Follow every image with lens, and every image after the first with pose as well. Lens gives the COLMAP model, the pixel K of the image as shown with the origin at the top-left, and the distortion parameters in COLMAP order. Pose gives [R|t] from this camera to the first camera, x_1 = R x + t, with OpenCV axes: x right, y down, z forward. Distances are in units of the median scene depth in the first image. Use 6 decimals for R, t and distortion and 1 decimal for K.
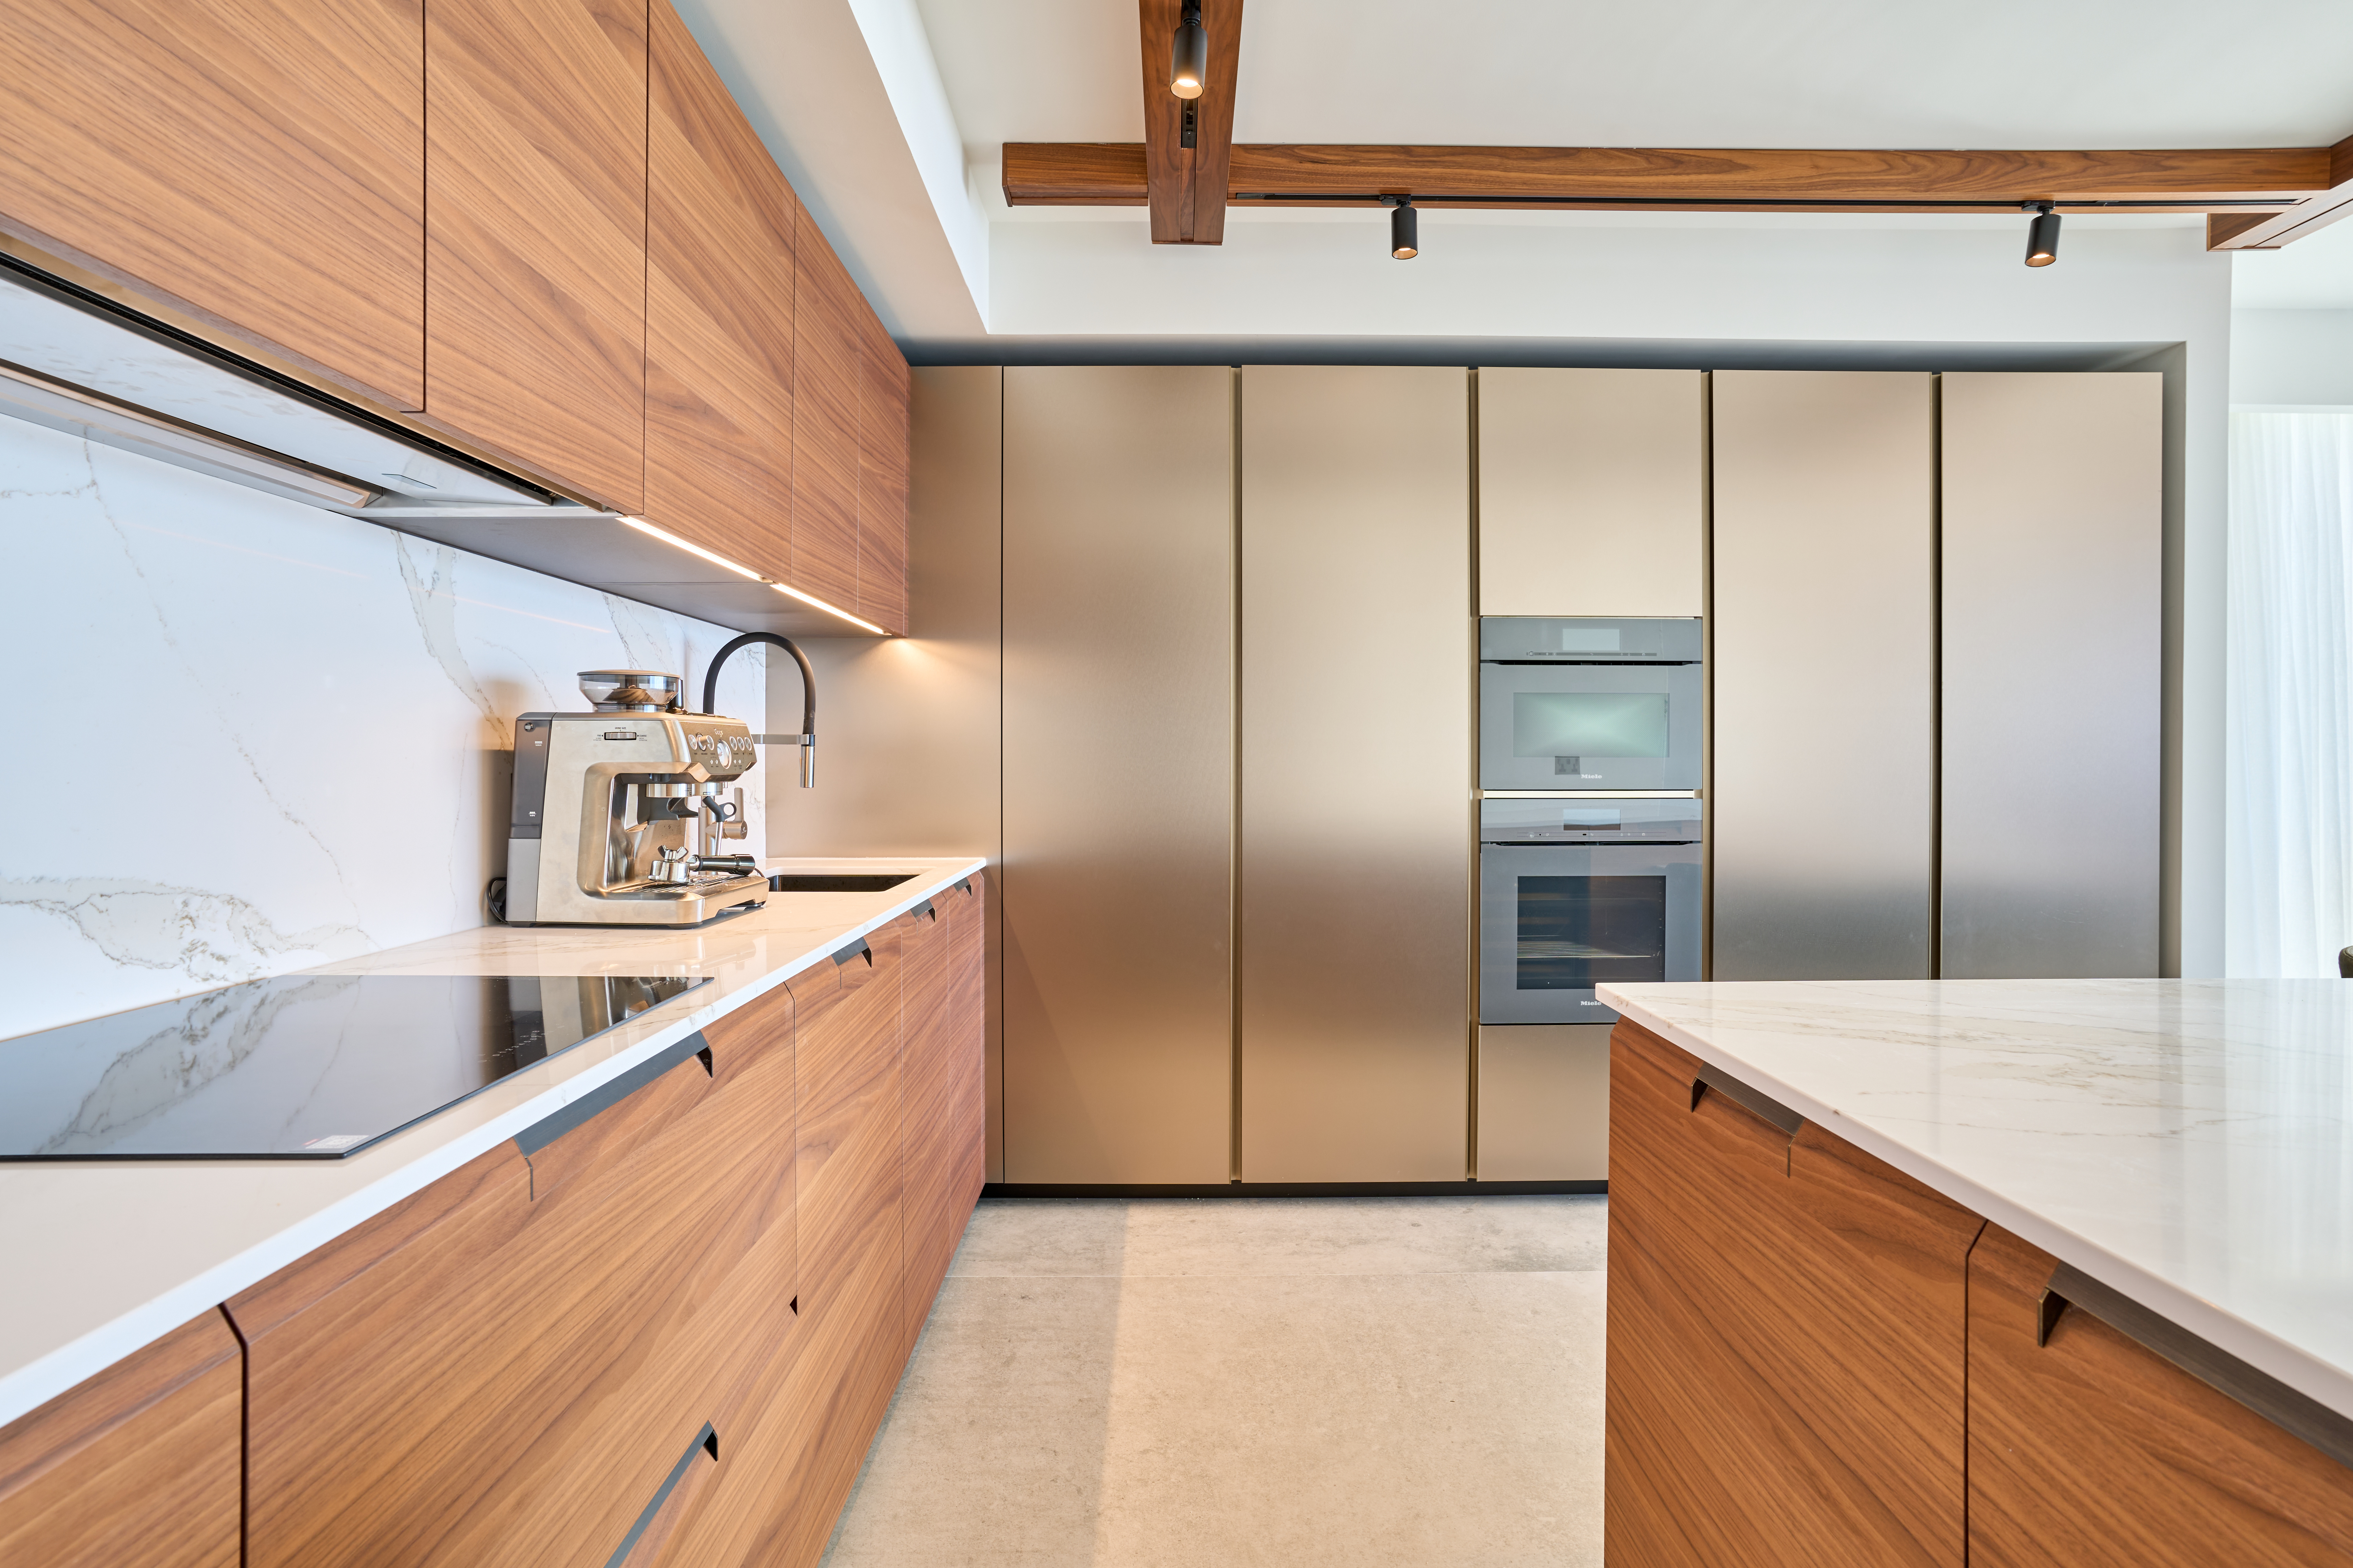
lens RADIAL K [[1176.1, 0, 1175.8], [0, 1176.1, 761.1], [0, 0, 1]] dist [-0.068822, 0.055527]
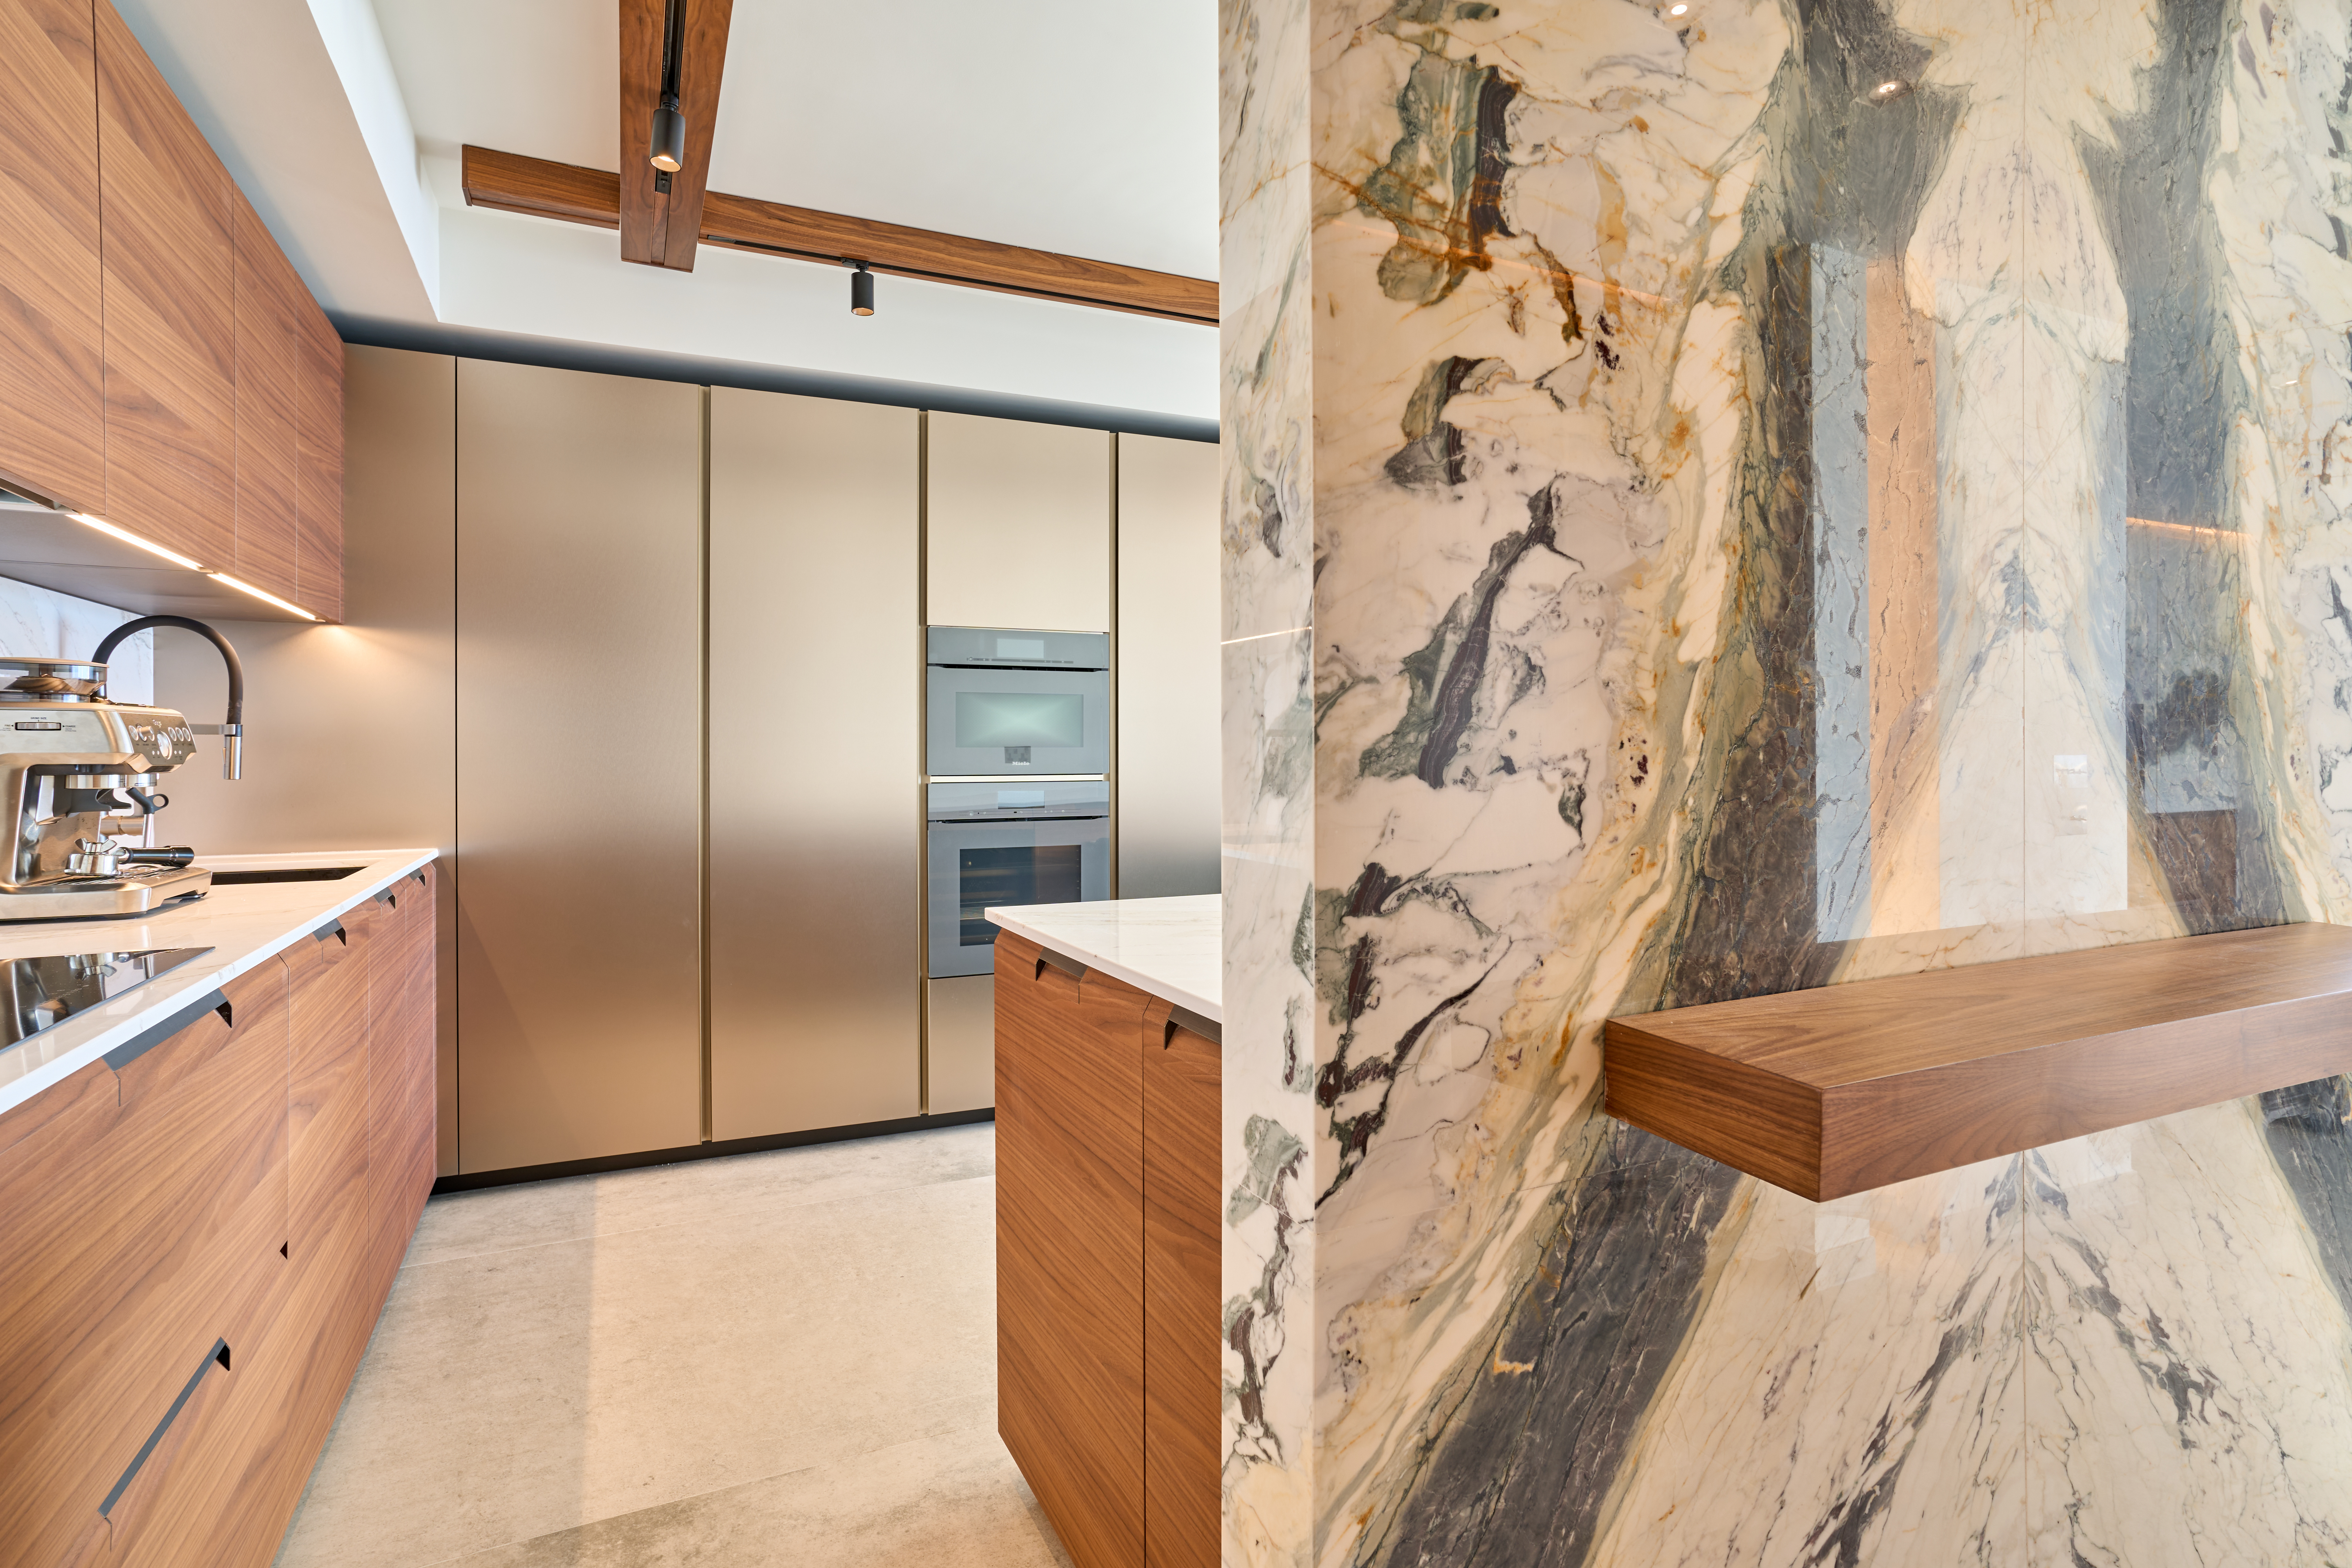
lens RADIAL K [[1205.8, 0, 1182.7], [0, 1205.8, 755.2], [0, 0, 1]] dist [-0.048090, 0.039412]
pose [[0.904600, -0.002571, 0.426254, -0.030052], [0.001156, 0.999993, 0.003579, 0.000093], [-0.426260, -0.002744, 0.904596, -0.280197]]
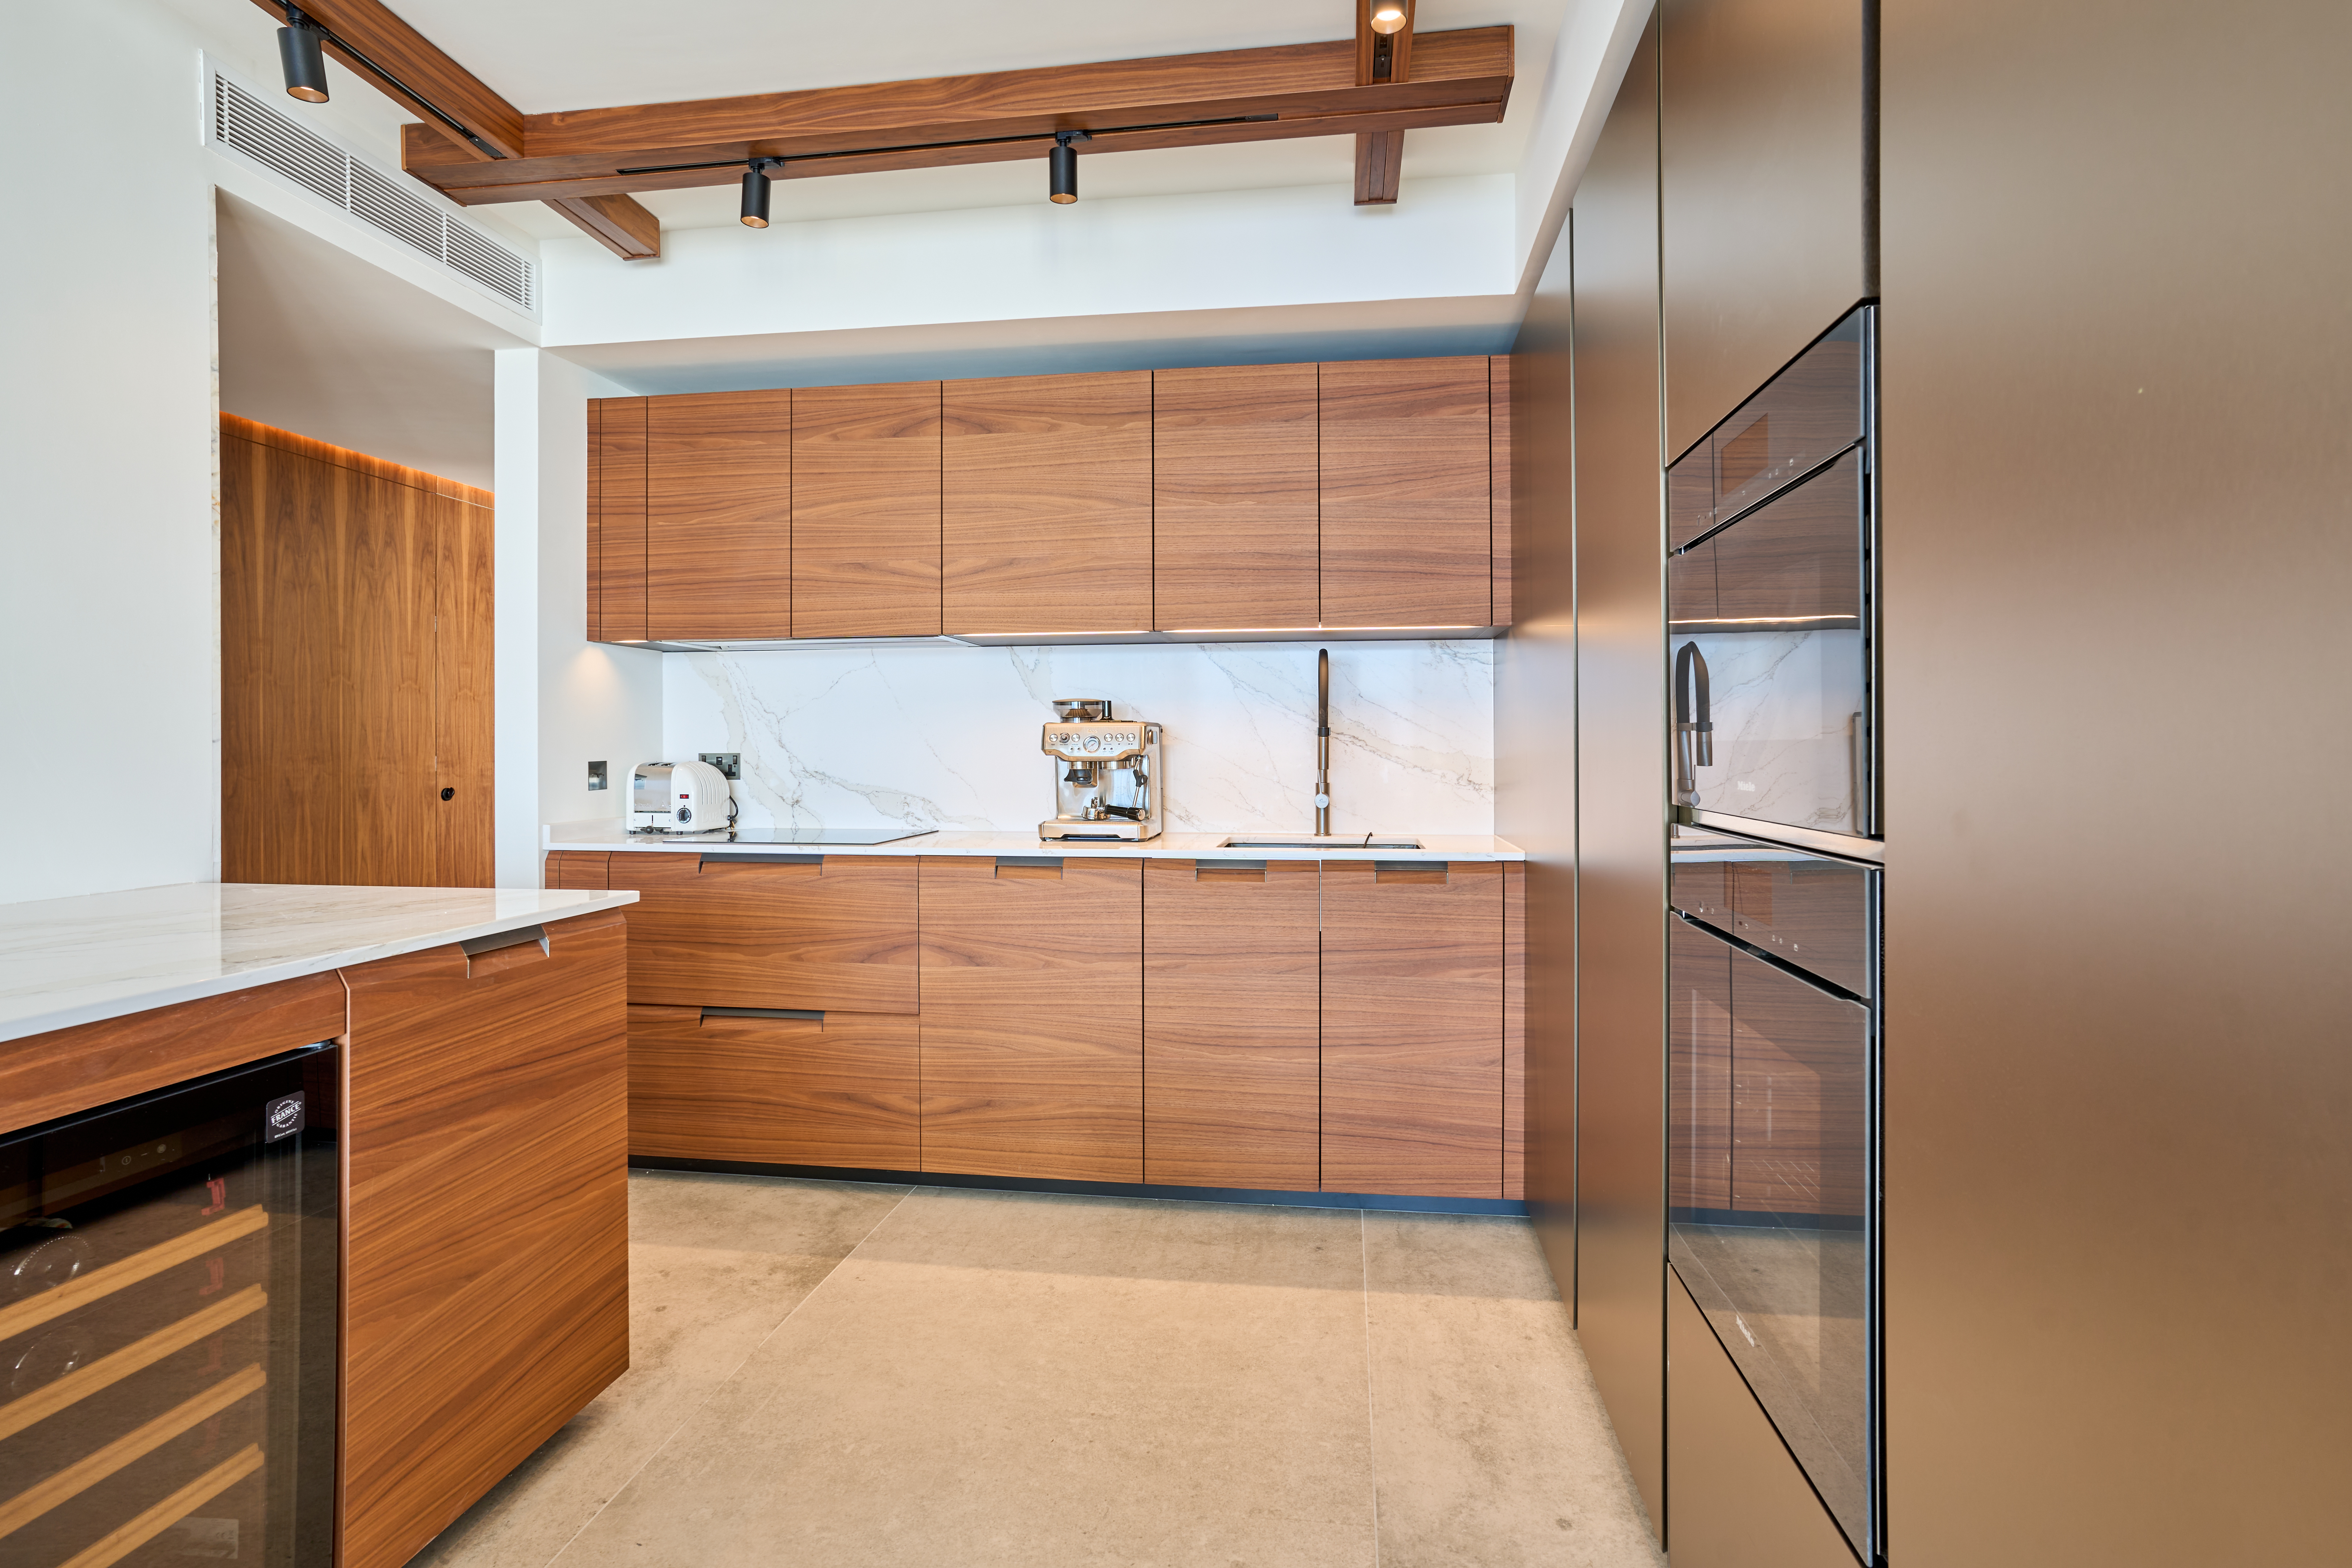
lens RADIAL K [[1169.1, 0, 1184.8], [0, 1169.1, 726.5], [0, 0, 1]] dist [-0.067352, 0.054527]
pose [[-0.139963, -0.015495, -0.990035, 1.217340], [0.000500, 0.999876, -0.015719, -0.006837], [0.990157, -0.002695, -0.139938, 1.310360]]
